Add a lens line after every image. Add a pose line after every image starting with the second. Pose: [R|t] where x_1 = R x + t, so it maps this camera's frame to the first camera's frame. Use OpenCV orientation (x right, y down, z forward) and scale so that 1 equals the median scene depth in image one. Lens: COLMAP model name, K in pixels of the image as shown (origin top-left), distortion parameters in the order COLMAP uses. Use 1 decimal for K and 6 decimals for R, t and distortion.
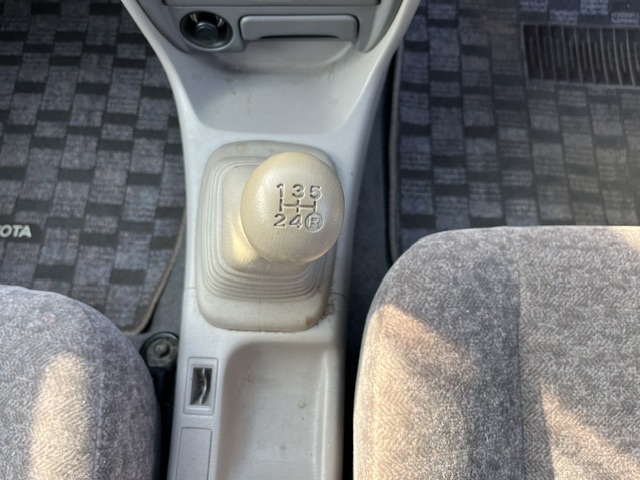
lens RADIAL K [[492.4, 0, 315.9], [0, 492.4, 224.4], [0, 0, 1]] dist [0.030041, -0.071503]
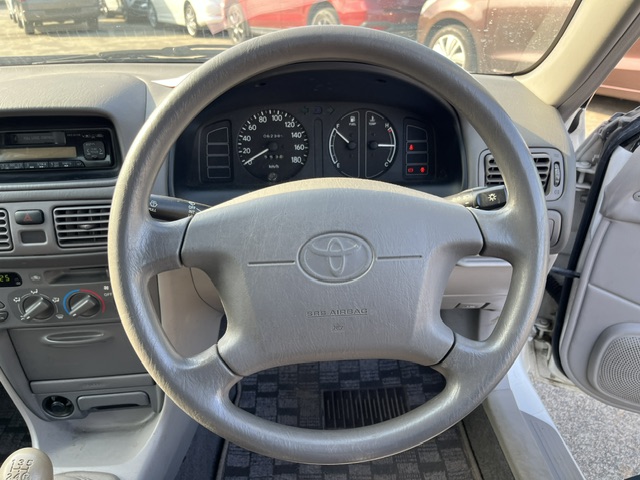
lens RADIAL K [[484.7, 0, 325.6], [0, 484.7, 251.4], [0, 0, 1]] dist [0.066862, -0.091301]
pose [[0.996670, -0.052033, 0.062782, 0.363788], [0.080231, 0.763263, -0.641088, 0.210626], [-0.014562, 0.643990, 0.764896, -0.384266]]
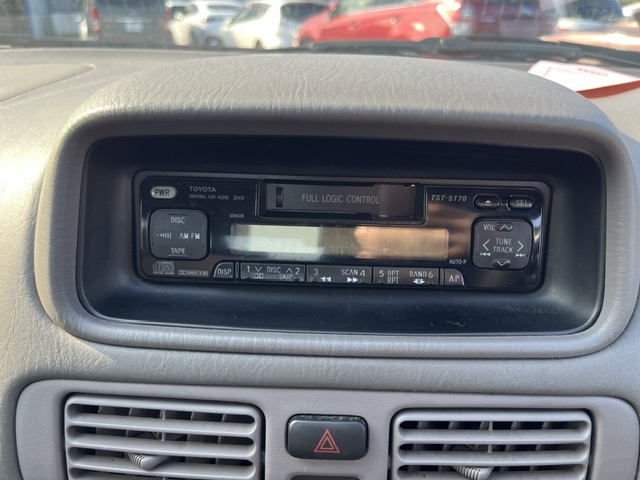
lens RADIAL K [[484.7, 0, 325.4], [0, 484.7, 241.4], [0, 0, 1]] dist [0.066862, -0.091301]
pose [[0.999411, 0.024681, -0.023824, -0.044725], [-0.032831, 0.486919, -0.872830, -0.187261], [-0.009942, 0.873099, 0.487442, -0.036337]]
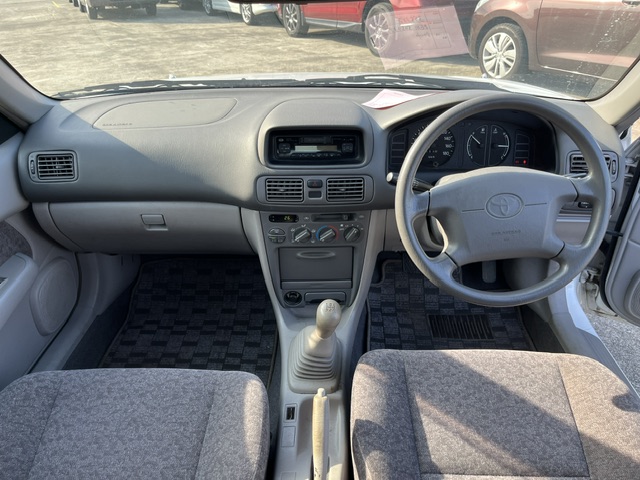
lens RADIAL K [[484.7, 0, 315.3], [0, 484.7, 243.9], [0, 0, 1]] dist [0.066862, -0.091301]
pose [[0.999867, -0.014859, -0.006708, -0.039590], [0.007354, 0.778287, -0.627866, 0.661319], [0.014551, 0.627733, 0.778293, -0.811744]]
